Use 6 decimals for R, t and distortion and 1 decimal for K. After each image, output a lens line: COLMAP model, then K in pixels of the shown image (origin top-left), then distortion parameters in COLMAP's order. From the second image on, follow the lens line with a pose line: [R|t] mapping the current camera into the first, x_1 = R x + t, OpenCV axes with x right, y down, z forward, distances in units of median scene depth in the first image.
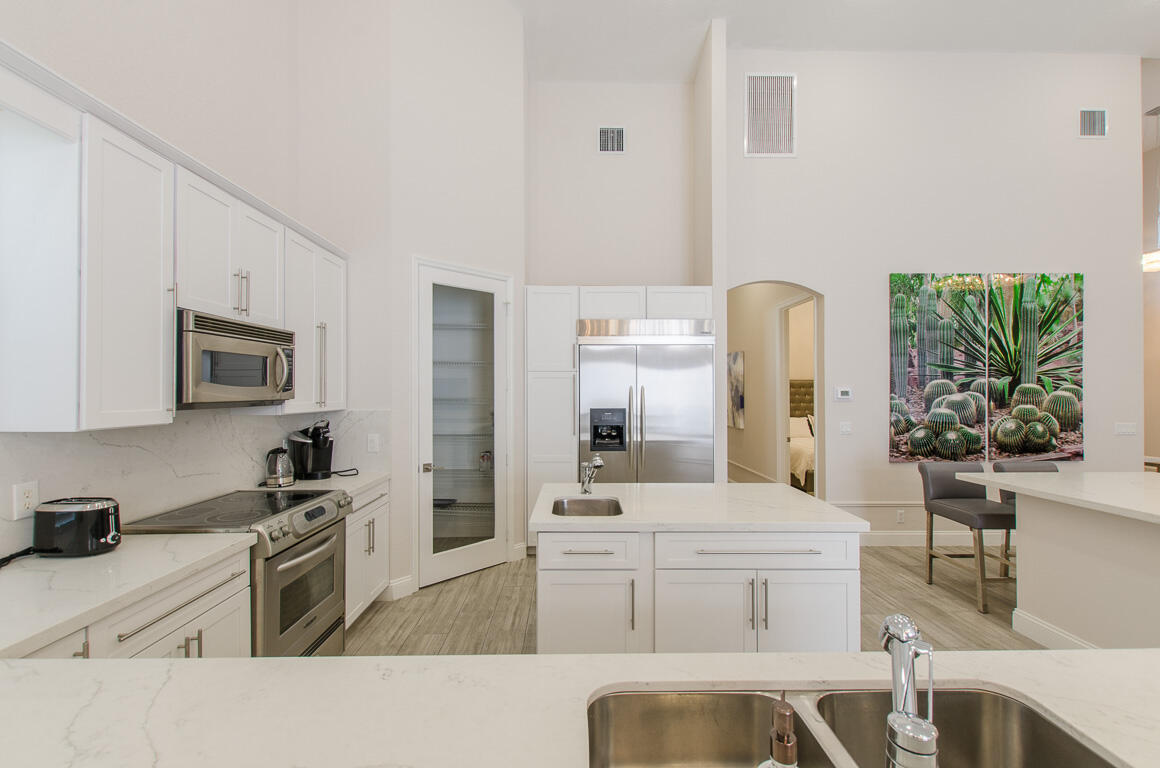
lens RADIAL K [[499.4, 0, 579.4], [0, 499.4, 388.8], [0, 0, 1]] dist [0.002355, -0.000919]
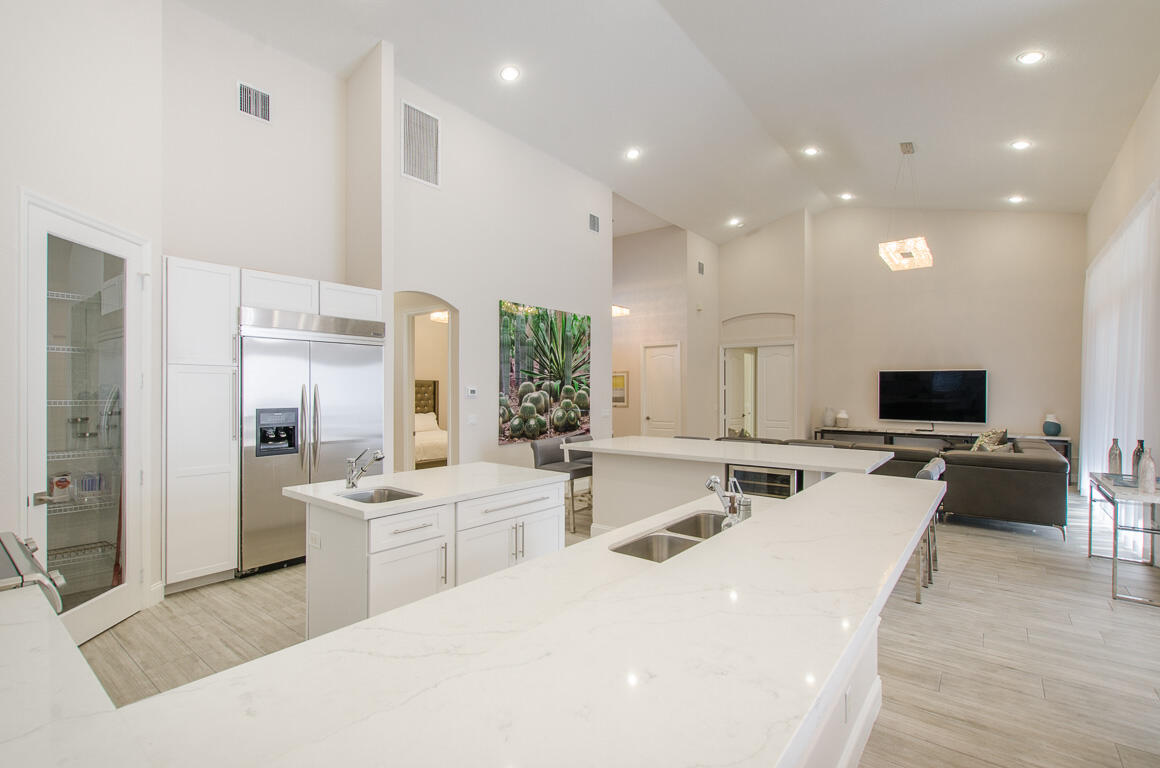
lens RADIAL K [[526.9, 0, 579.5], [0, 526.9, 388.1], [0, 0, 1]] dist [0.000946, -0.003030]
pose [[0.631568, 0.005541, 0.775300, -0.314700], [-0.006432, 0.999977, -0.001907, 0.000609], [-0.775294, -0.003783, 0.631590, -0.031975]]
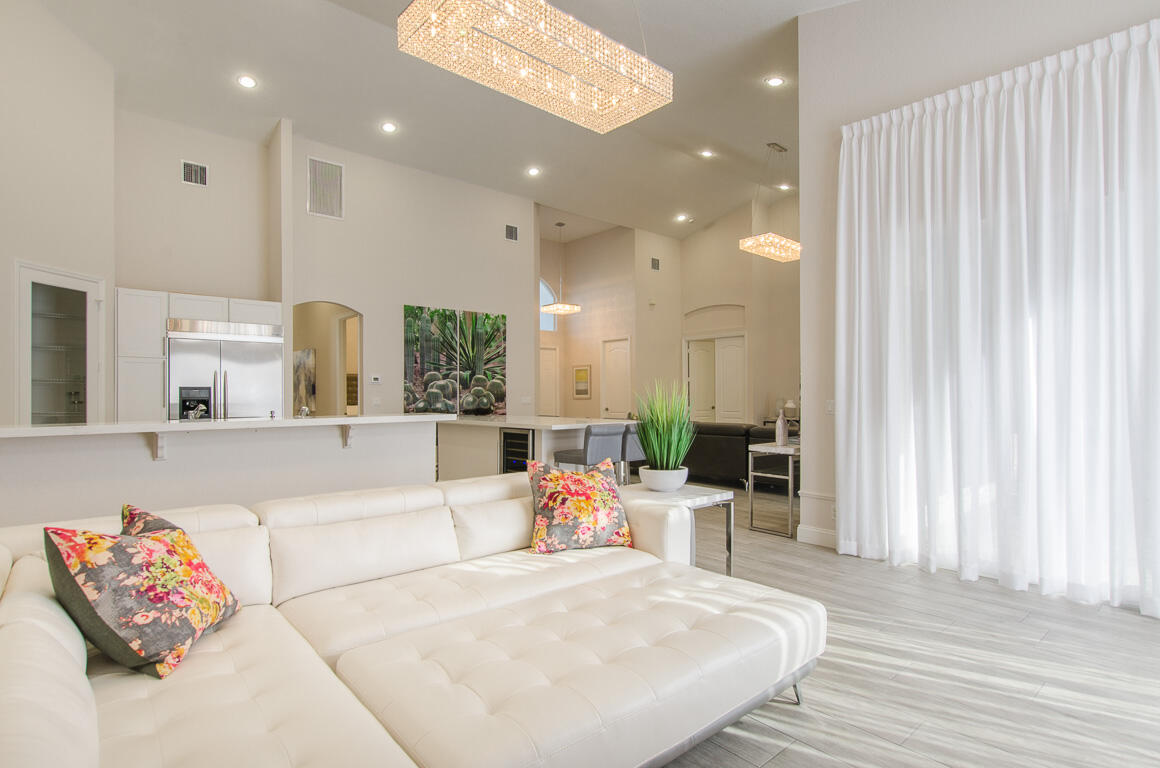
lens RADIAL K [[573.6, 0, 574.0], [0, 573.6, 389.4], [0, 0, 1]] dist [0.005136, -0.003336]
pose [[0.768795, 0.002813, 0.639489, -0.135685], [0.000935, 0.999984, -0.005522, 0.051490], [-0.639495, 0.004843, 0.768780, -0.764138]]
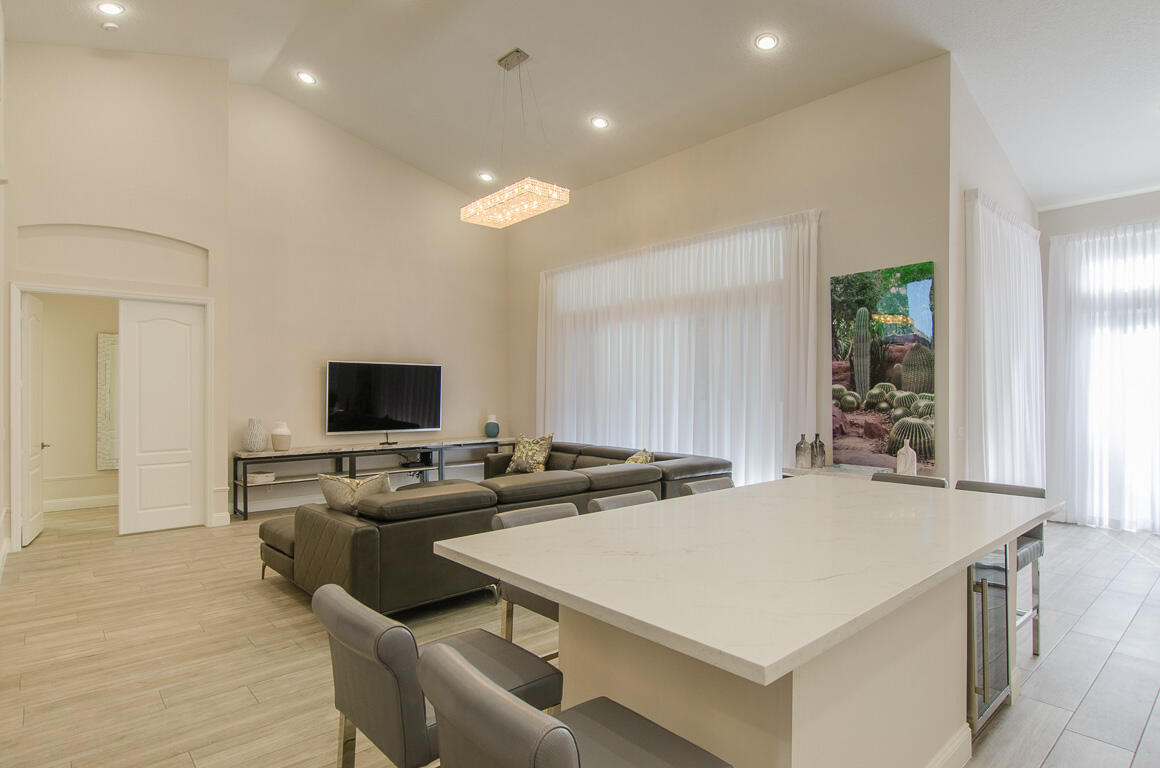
lens RADIAL K [[620.3, 0, 582.5], [0, 620.3, 388.7], [0, 0, 1]] dist [-0.001253, -0.000894]
pose [[-0.643963, 0.002226, 0.765053, 0.378707], [-0.002924, 0.999981, -0.005371, 0.001712], [-0.765051, -0.005696, -0.643945, 0.947624]]
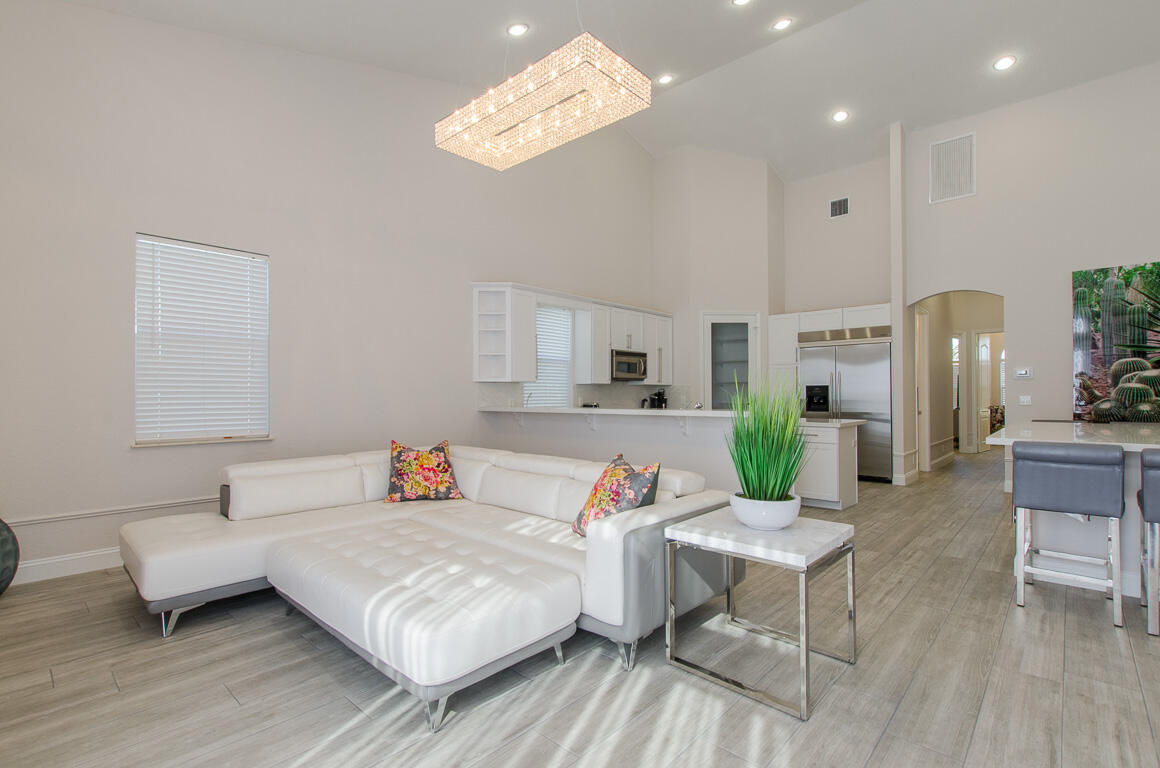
lens RADIAL K [[526.9, 0, 587.4], [0, 526.9, 390.8], [0, 0, 1]] dist [0.000946, -0.003030]
pose [[0.732963, -0.006215, -0.680240, 0.629405], [0.004683, 0.999981, -0.004091, 0.055384], [0.680252, -0.000187, 0.732978, -0.723112]]
